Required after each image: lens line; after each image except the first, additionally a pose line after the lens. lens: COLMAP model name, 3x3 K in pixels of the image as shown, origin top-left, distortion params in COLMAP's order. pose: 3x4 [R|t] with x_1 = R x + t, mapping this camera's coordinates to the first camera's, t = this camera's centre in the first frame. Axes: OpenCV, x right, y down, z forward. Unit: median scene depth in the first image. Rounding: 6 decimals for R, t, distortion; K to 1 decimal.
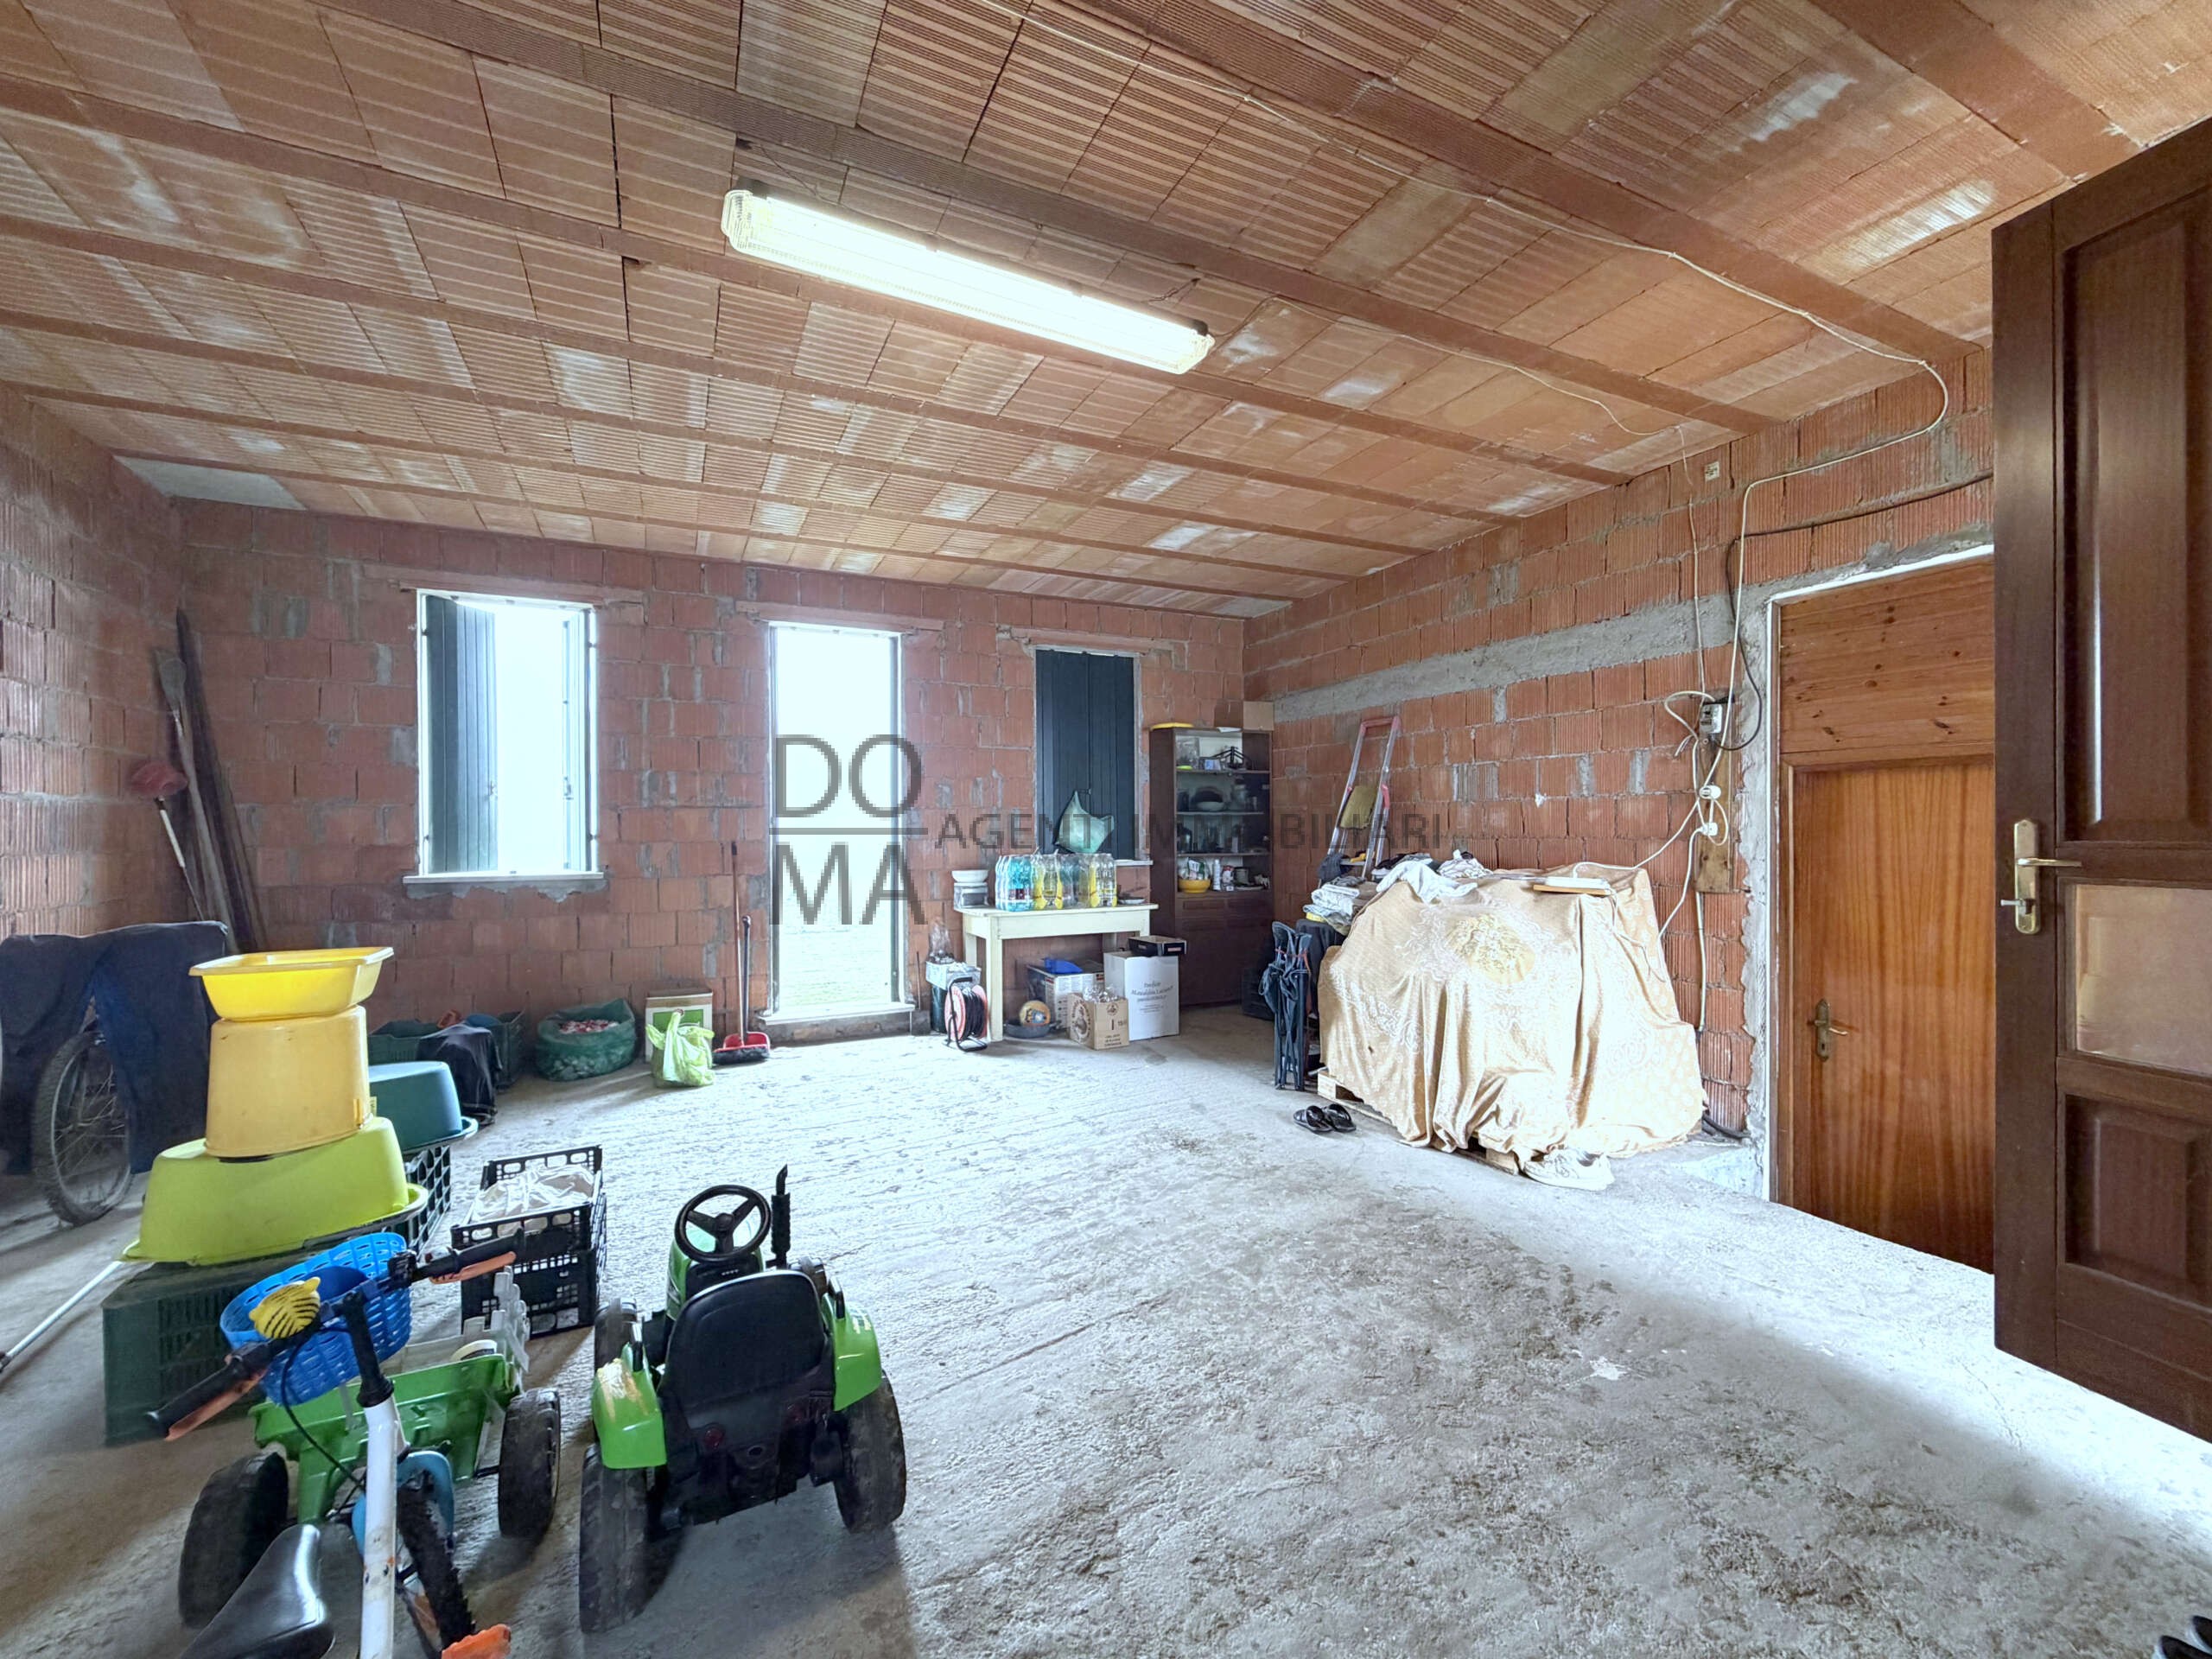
lens RADIAL K [[881.1, 0, 1097.8], [0, 881.1, 829.6], [0, 0, 1]] dist [-0.000249, 0.000316]
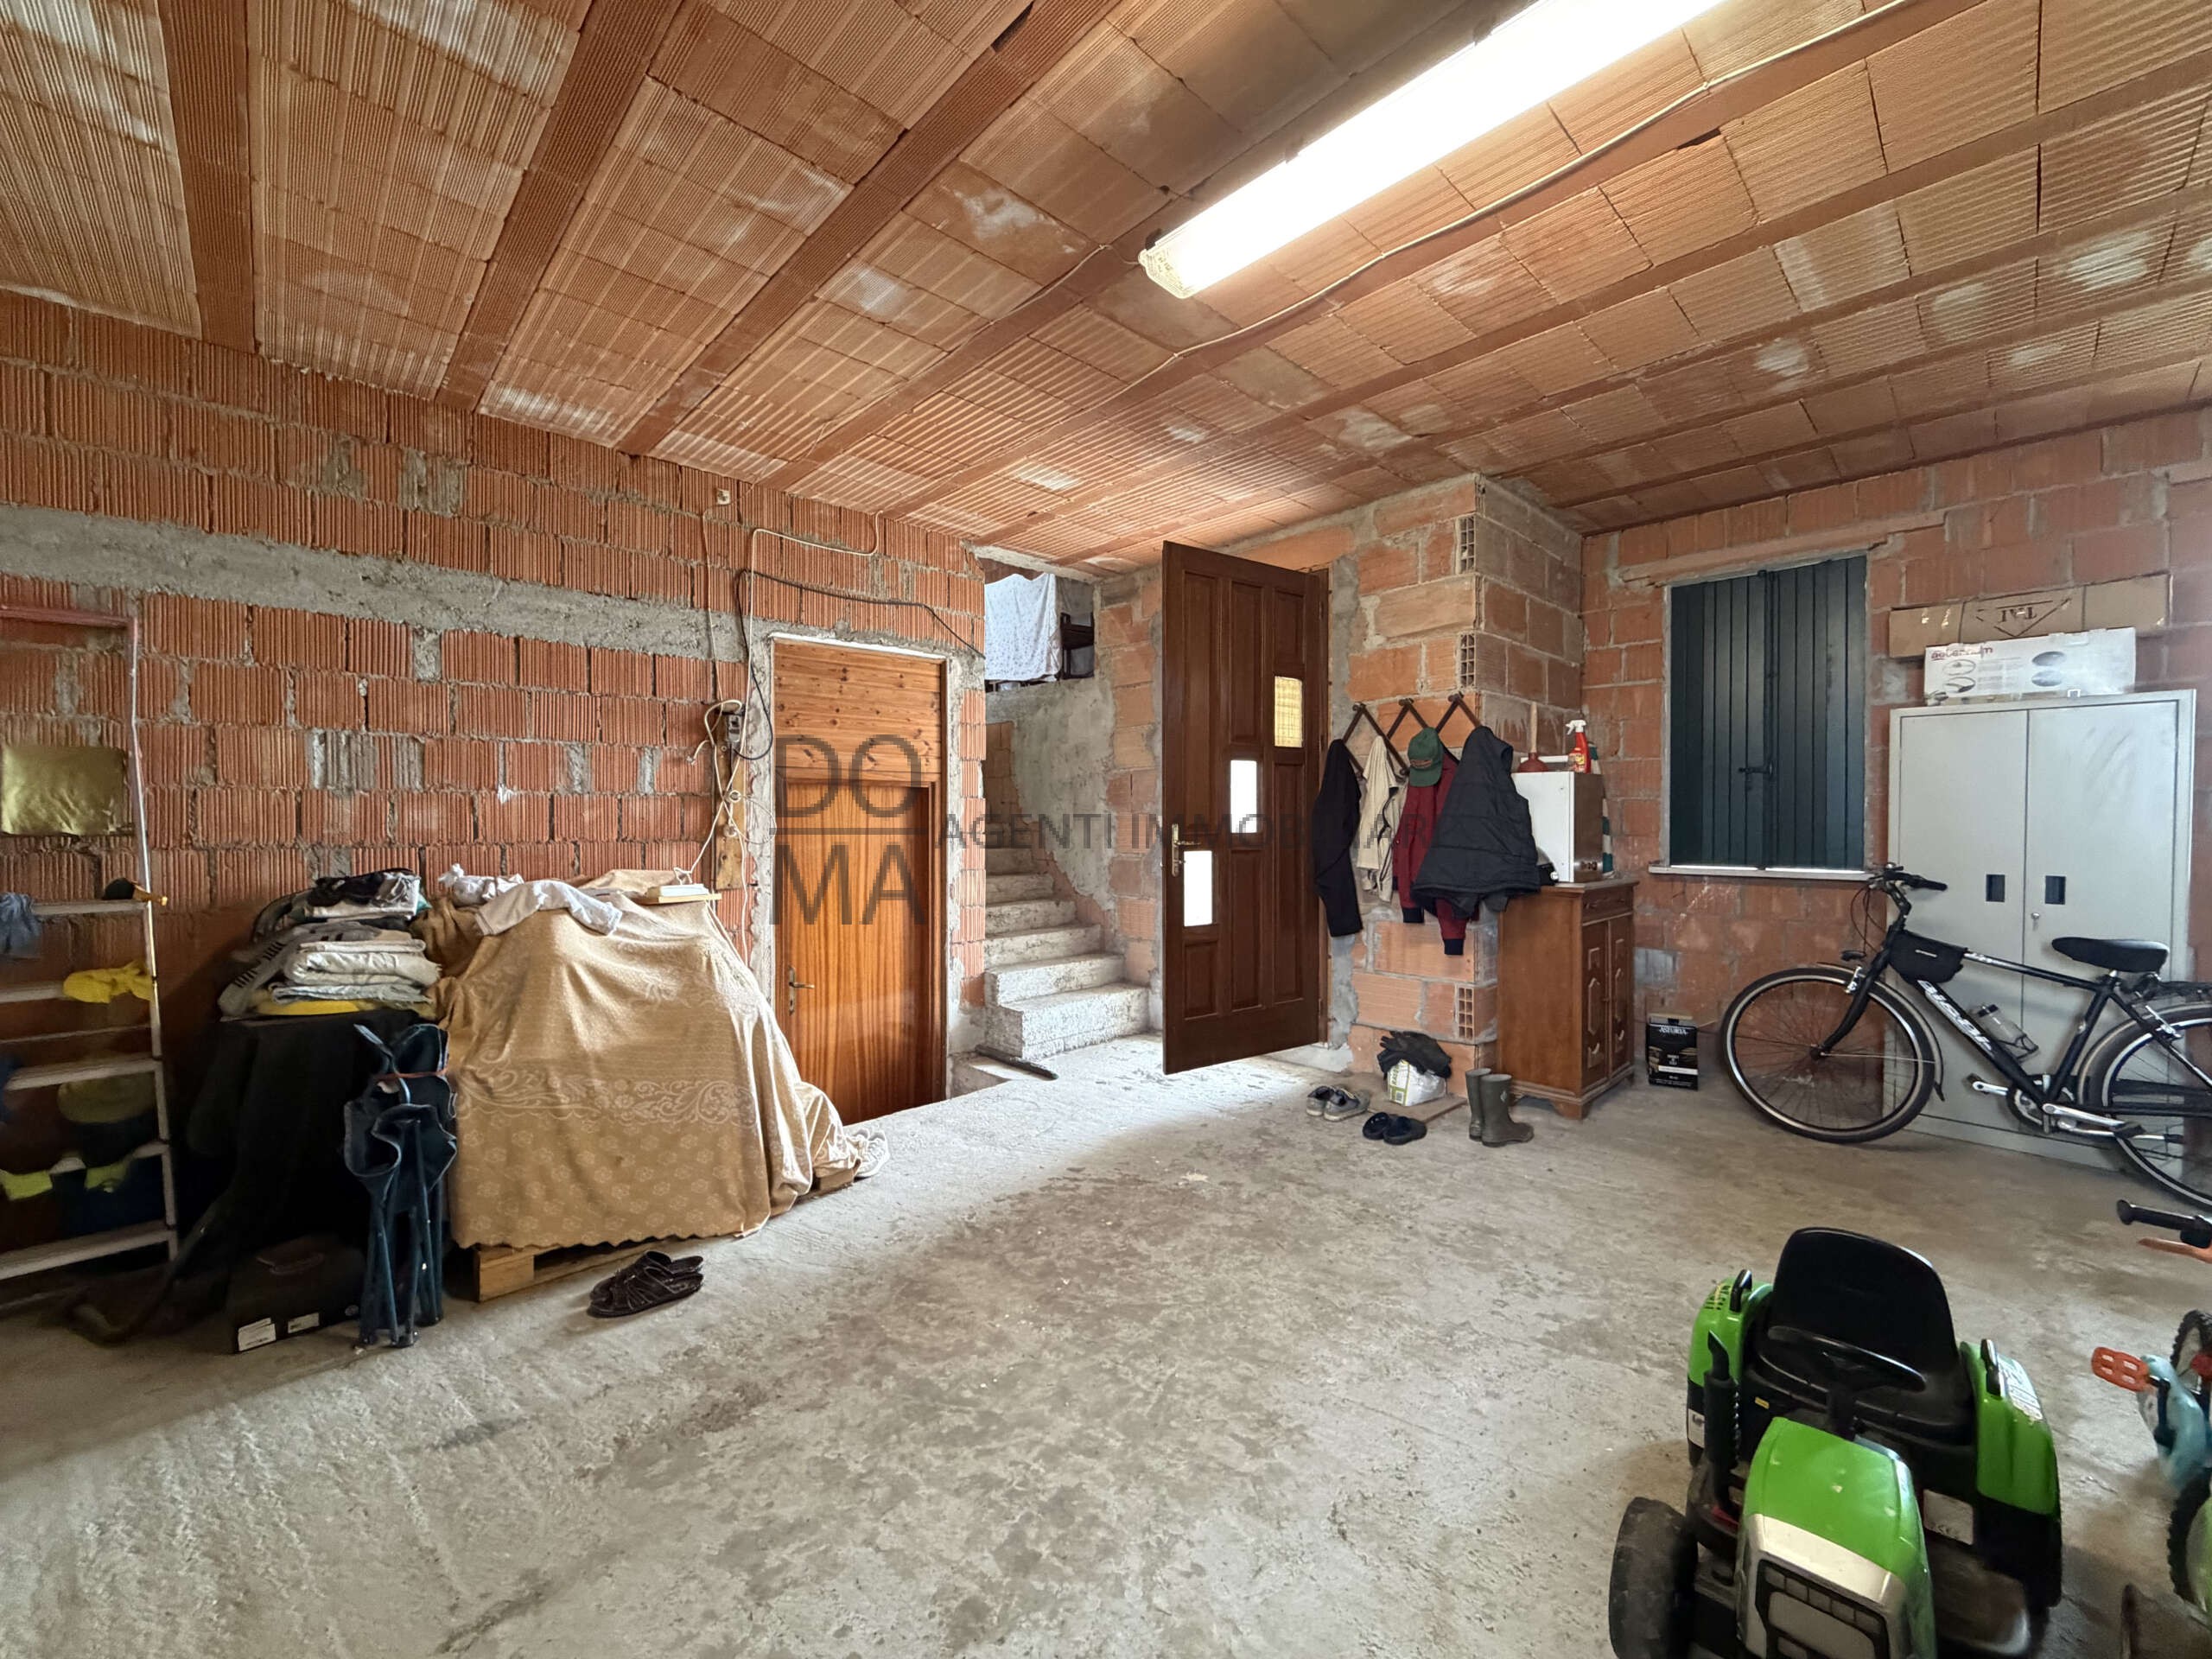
lens RADIAL K [[881.1, 0, 1097.8], [0, 881.1, 829.6], [0, 0, 1]] dist [-0.000249, 0.000316]
pose [[-0.299734, -0.004347, 0.954013, -0.487225], [0.006650, 0.999956, 0.006645, -0.006018], [-0.954000, 0.008336, -0.299691, 0.936637]]
